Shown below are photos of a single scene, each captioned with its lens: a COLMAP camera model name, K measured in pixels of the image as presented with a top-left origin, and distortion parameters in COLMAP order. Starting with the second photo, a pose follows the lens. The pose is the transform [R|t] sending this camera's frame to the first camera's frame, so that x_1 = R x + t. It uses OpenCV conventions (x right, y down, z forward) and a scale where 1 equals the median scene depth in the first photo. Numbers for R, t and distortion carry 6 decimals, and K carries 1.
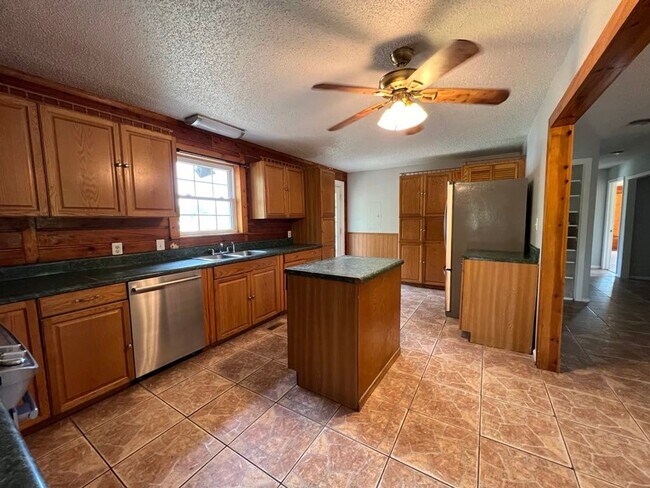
lens RADIAL K [[259.9, 0, 323.7], [0, 259.9, 243.3], [0, 0, 1]] dist [-0.000758, -0.000094]
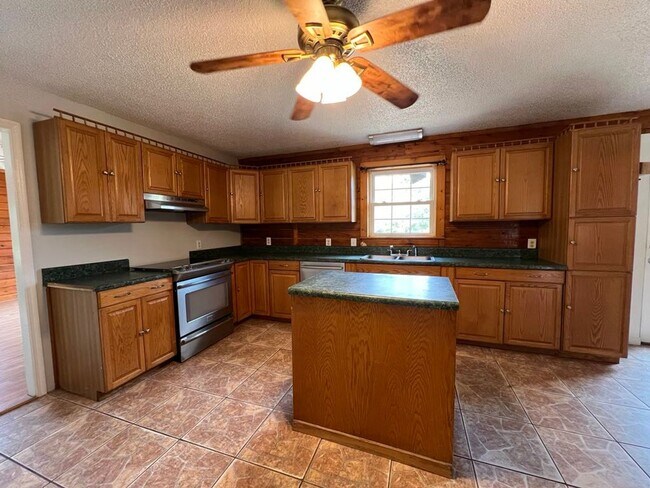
lens RADIAL K [[259.9, 0, 323.7], [0, 259.9, 243.3], [0, 0, 1]] dist [-0.000758, -0.000094]
pose [[0.213630, 0.073492, -0.974146, 0.651001], [-0.078259, 0.995249, 0.057922, -0.053808], [0.973775, 0.063862, 0.218367, 0.548257]]
